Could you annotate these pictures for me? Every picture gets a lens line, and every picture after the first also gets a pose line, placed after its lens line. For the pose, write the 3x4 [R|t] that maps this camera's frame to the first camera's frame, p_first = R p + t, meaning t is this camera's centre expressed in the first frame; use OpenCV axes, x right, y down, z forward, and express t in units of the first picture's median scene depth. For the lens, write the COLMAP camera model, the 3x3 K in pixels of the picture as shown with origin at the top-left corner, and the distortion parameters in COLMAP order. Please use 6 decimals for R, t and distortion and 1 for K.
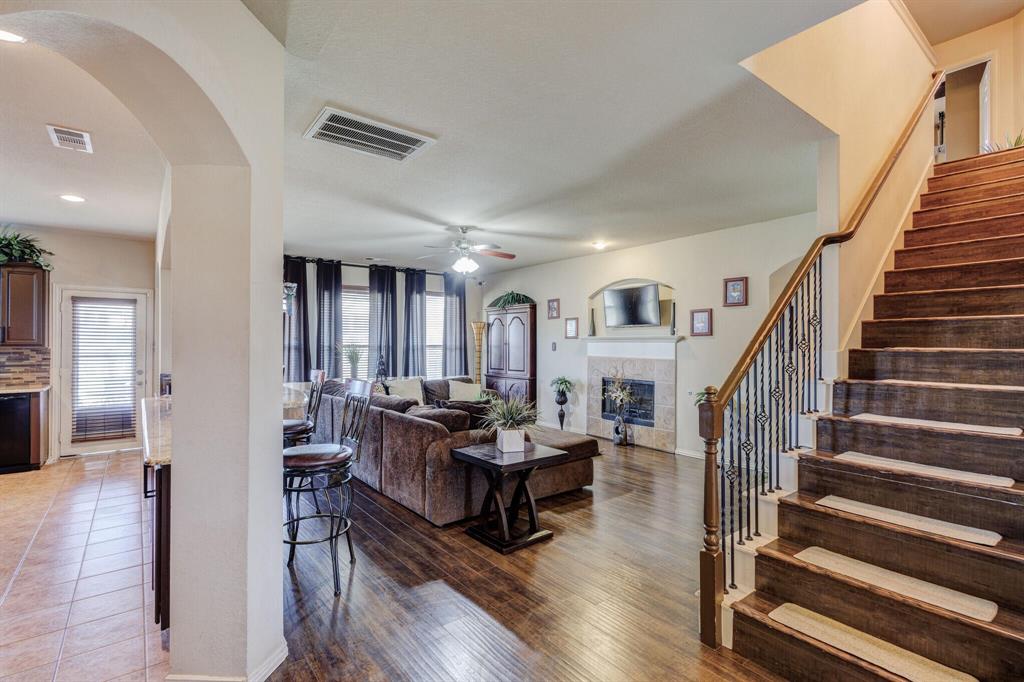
lens RADIAL K [[470.4, 0, 509.3], [0, 470.4, 340.9], [0, 0, 1]] dist [0.008465, -0.002338]
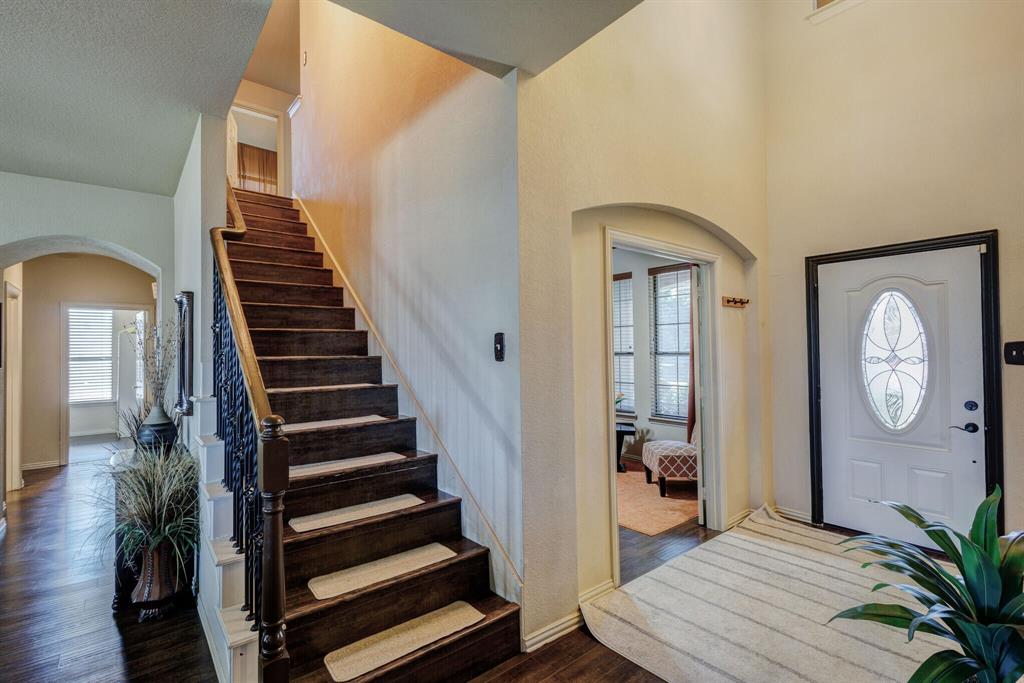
lens RADIAL K [[470.4, 0, 517.0], [0, 470.4, 343.8], [0, 0, 1]] dist [0.008465, -0.002338]
pose [[-0.025660, 0.015030, 0.999558, -0.101774], [0.007047, 0.999865, -0.014854, 0.002836], [-0.999646, 0.006662, -0.025762, 0.249102]]
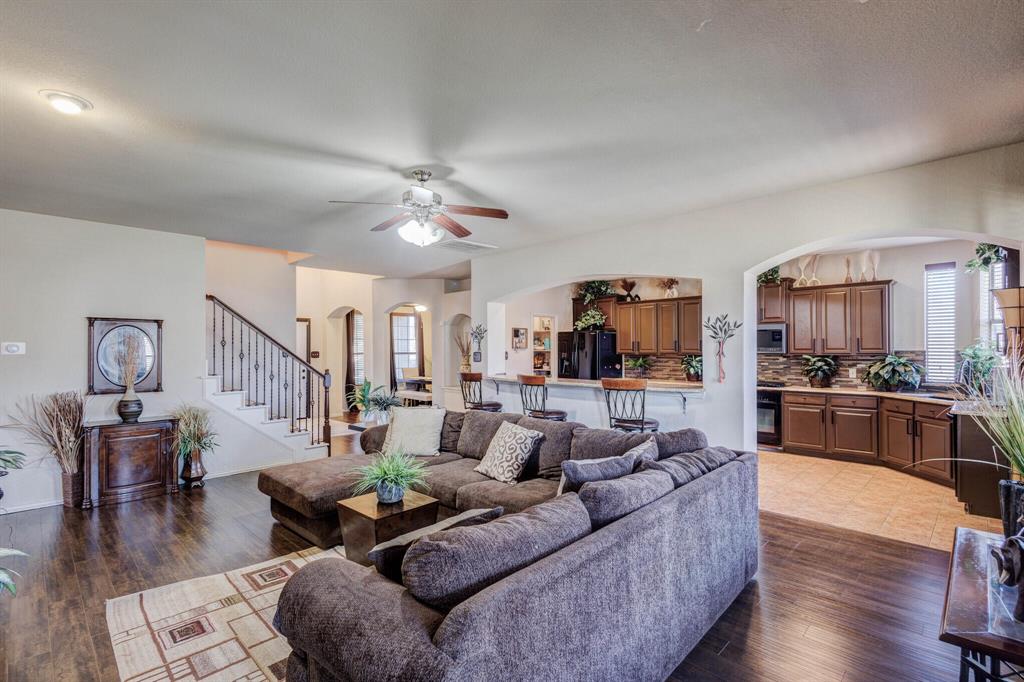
lens RADIAL K [[478.6, 0, 517.3], [0, 478.6, 349.6], [0, 0, 1]] dist [0.003319, 0.000032]
pose [[-0.992888, 0.005266, -0.118939, -0.136200], [0.005339, 0.999986, -0.000294, -0.004907], [0.118936, -0.000927, -0.992902, 1.555252]]
